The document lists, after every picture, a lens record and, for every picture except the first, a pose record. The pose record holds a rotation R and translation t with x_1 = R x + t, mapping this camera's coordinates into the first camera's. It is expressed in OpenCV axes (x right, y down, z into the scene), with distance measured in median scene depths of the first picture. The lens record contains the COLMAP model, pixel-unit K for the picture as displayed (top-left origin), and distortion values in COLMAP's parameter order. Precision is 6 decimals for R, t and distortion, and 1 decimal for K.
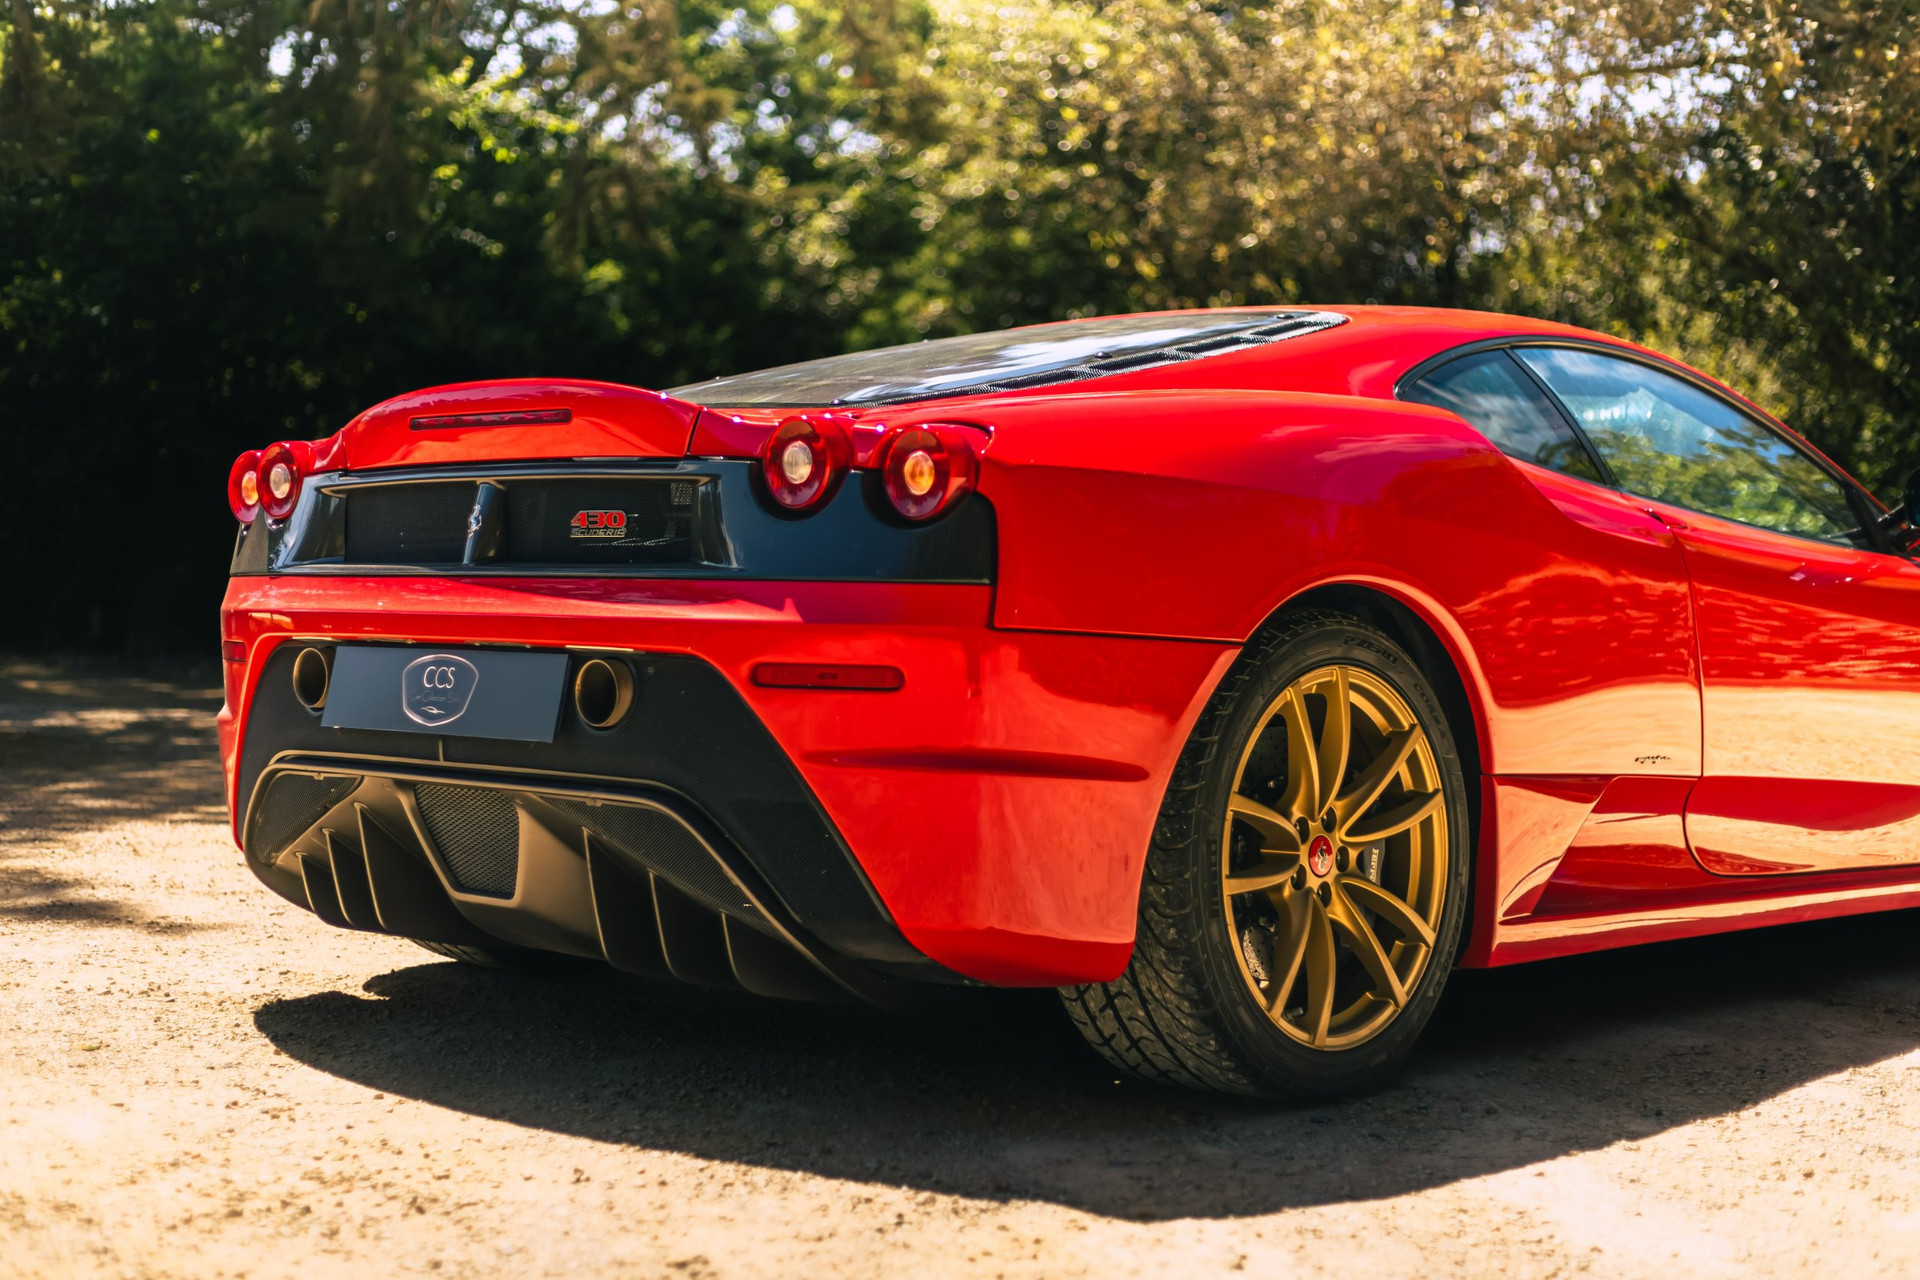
lens RADIAL K [[2797.4, 0, 960.0], [0, 2797.4, 640.0], [0, 0, 1]] dist [0.020998, -0.011809]
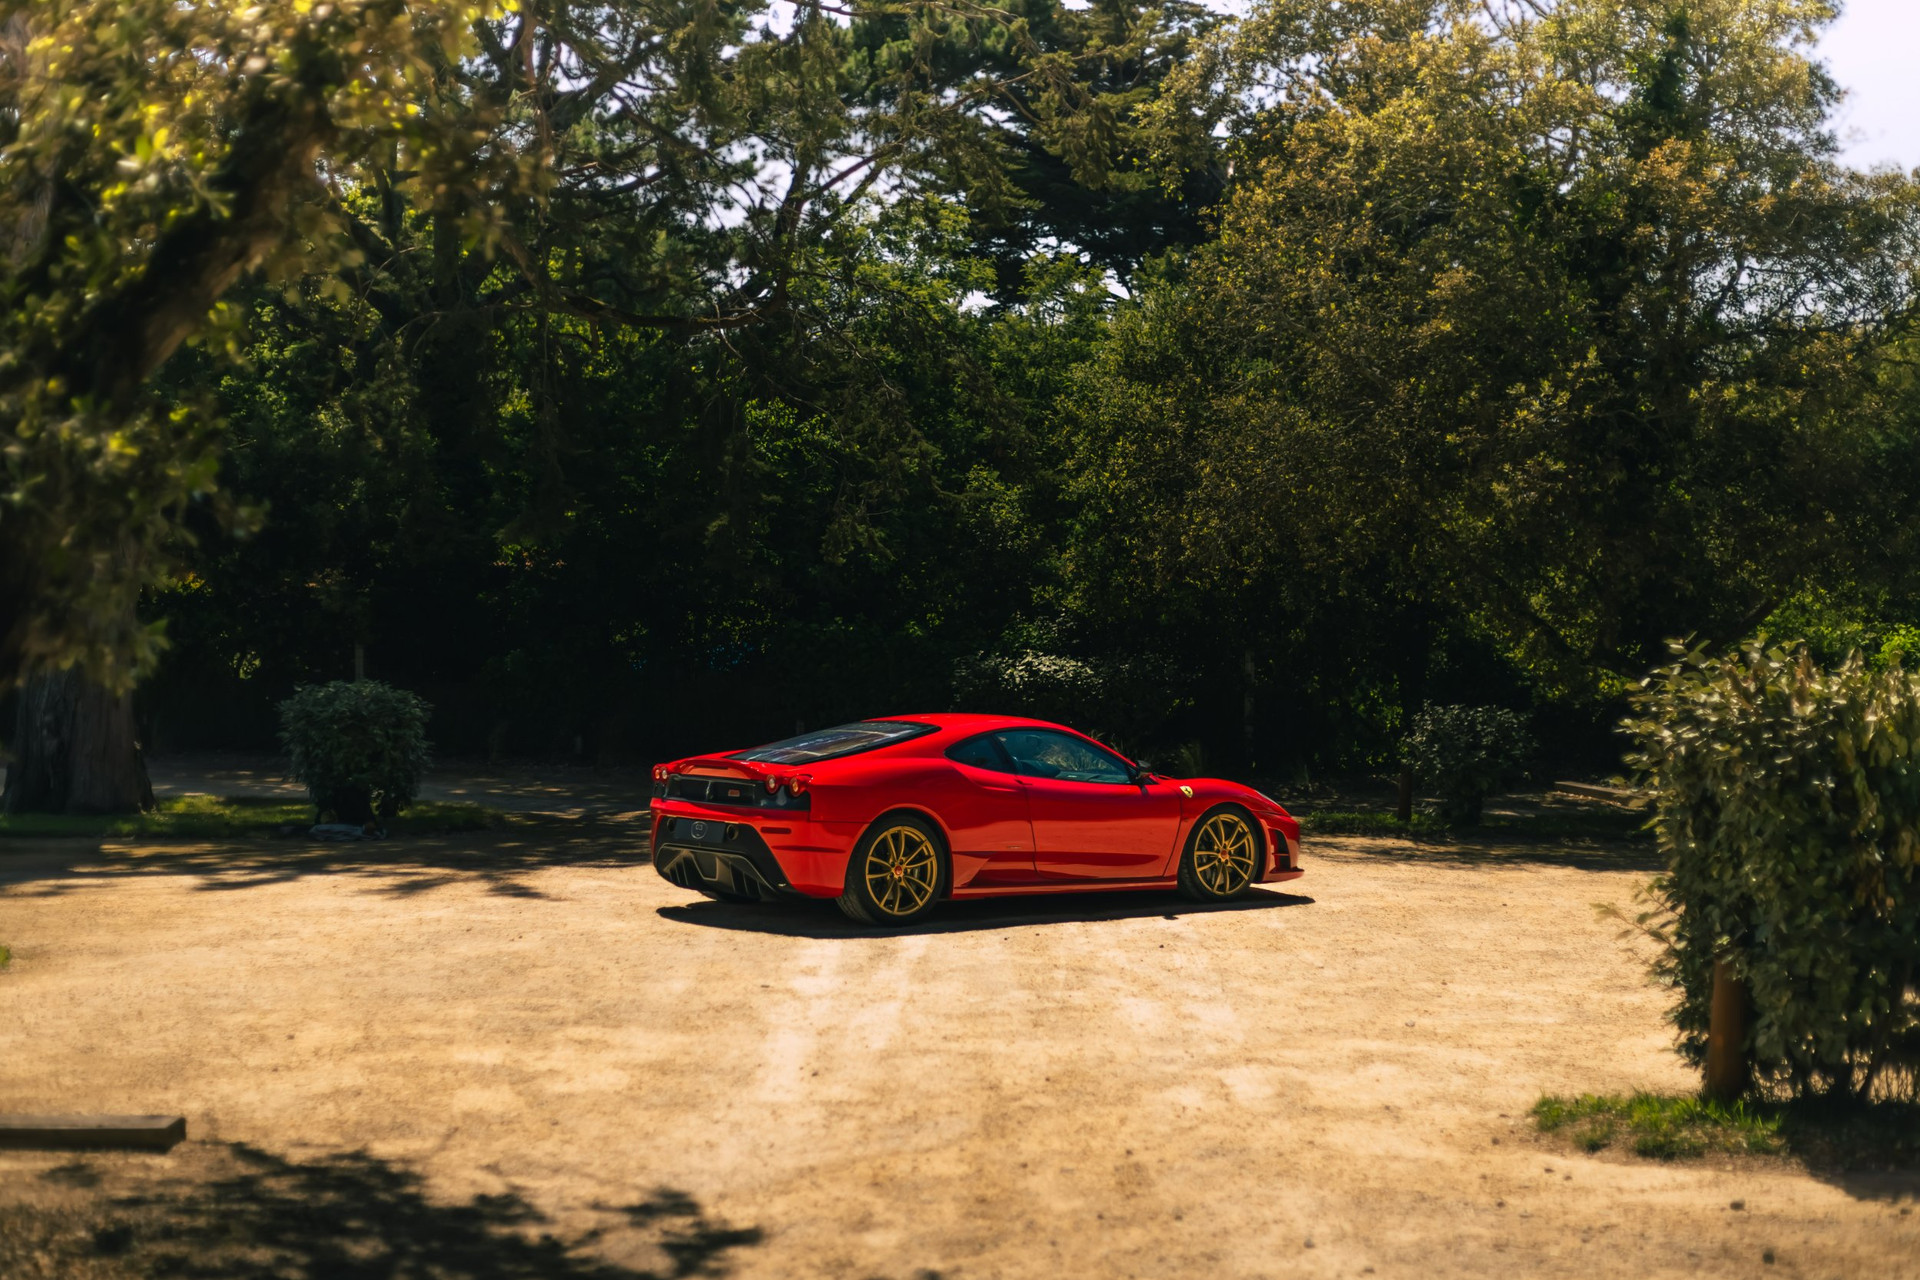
lens RADIAL K [[2697.0, 0, 960.0], [0, 2697.0, 640.0], [0, 0, 1]] dist [0.011457, -0.019994]
pose [[0.989755, -0.003349, -0.142737, 0.801169], [0.000508, 0.999801, -0.019934, -0.191062], [0.142775, 0.019657, 0.989560, -3.041361]]
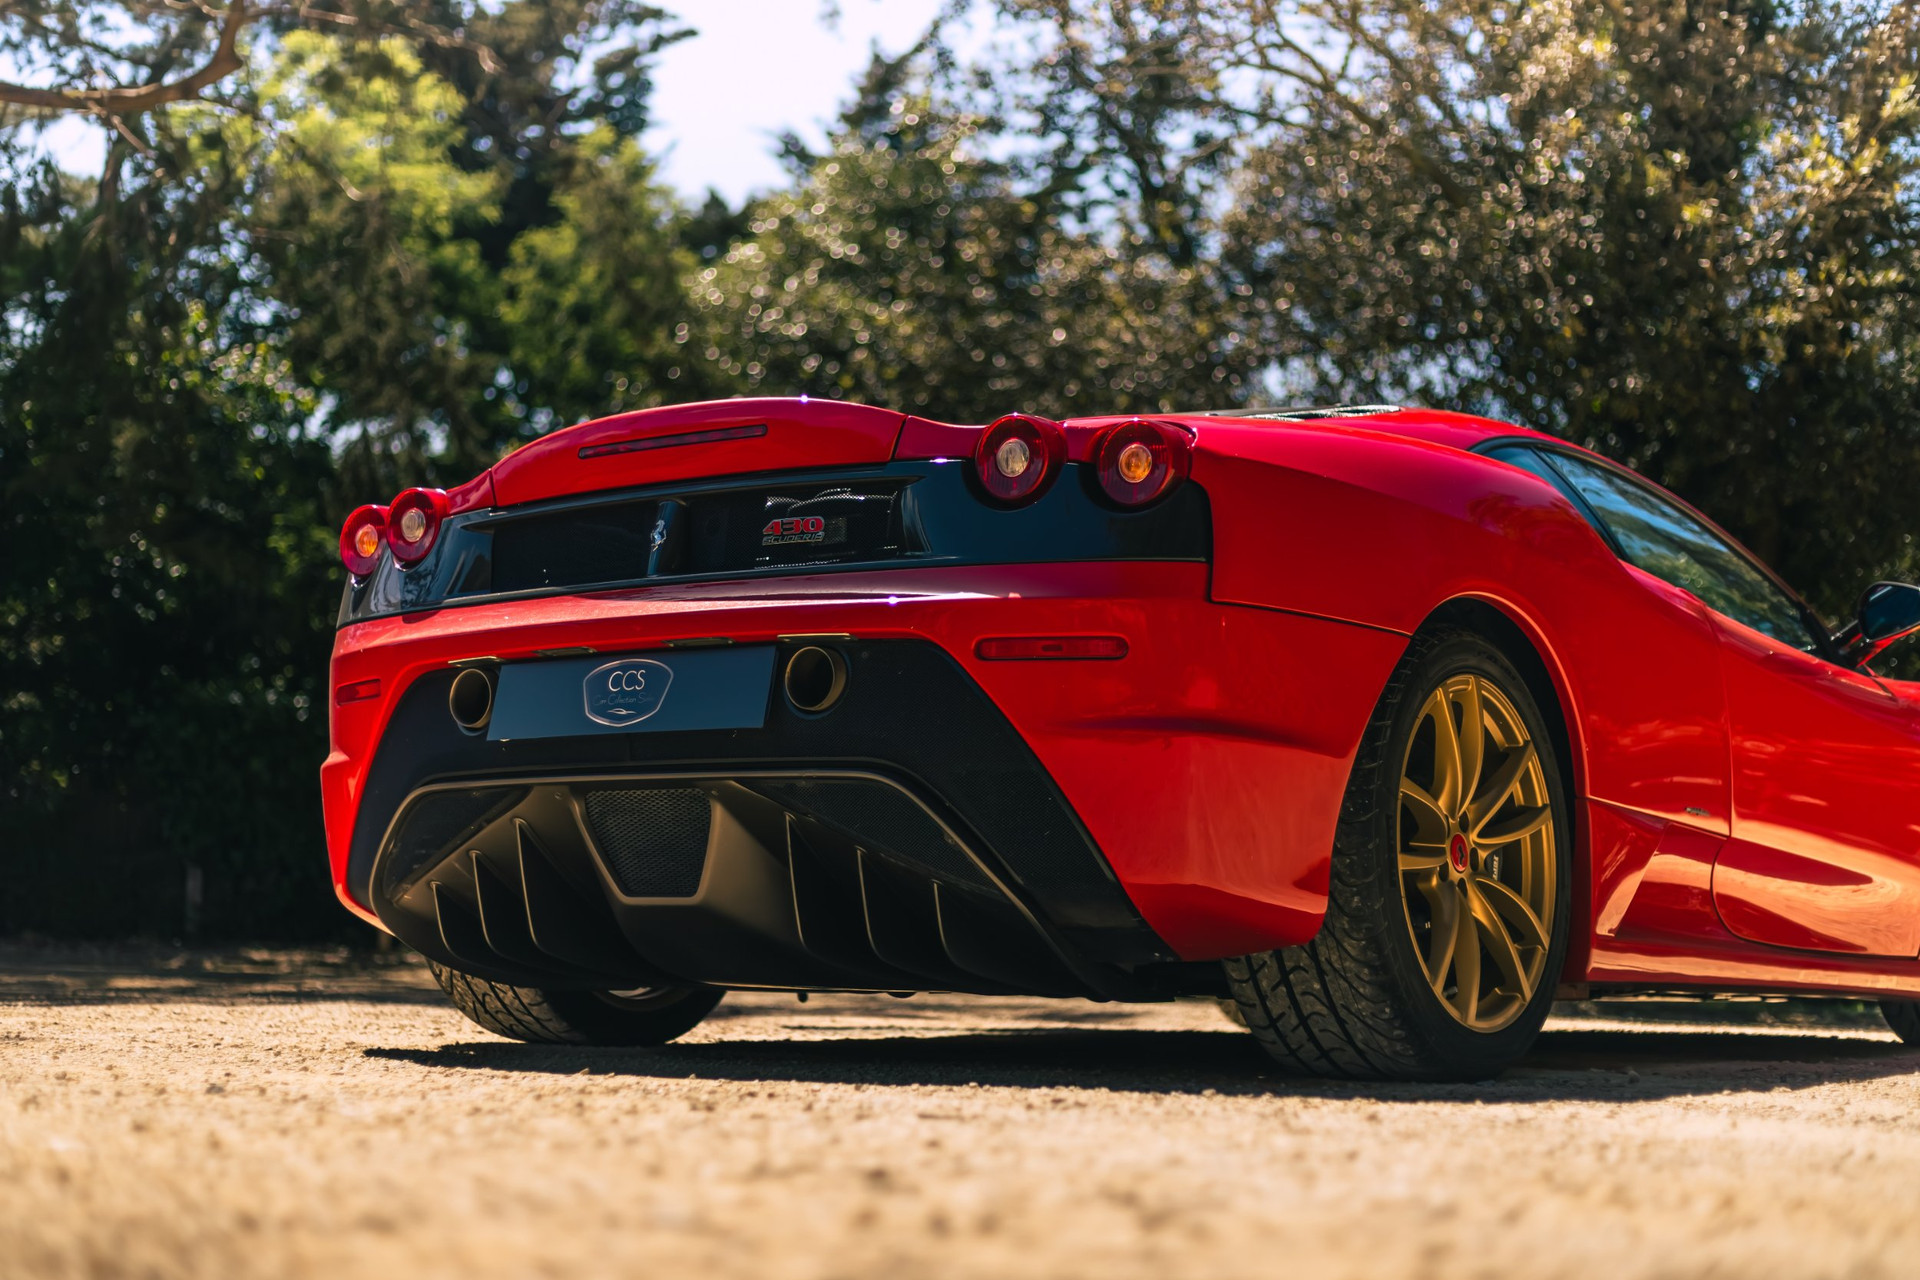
lens RADIAL K [[2920.1, 0, 960.0], [0, 2920.1, 640.0], [0, 0, 1]] dist [0.020277, 0.030346]
pose [[0.992185, 0.014721, 0.123905, -0.196753], [0.000628, 0.992415, -0.122935, 0.131059], [-0.124775, 0.122052, 0.984649, -0.085860]]
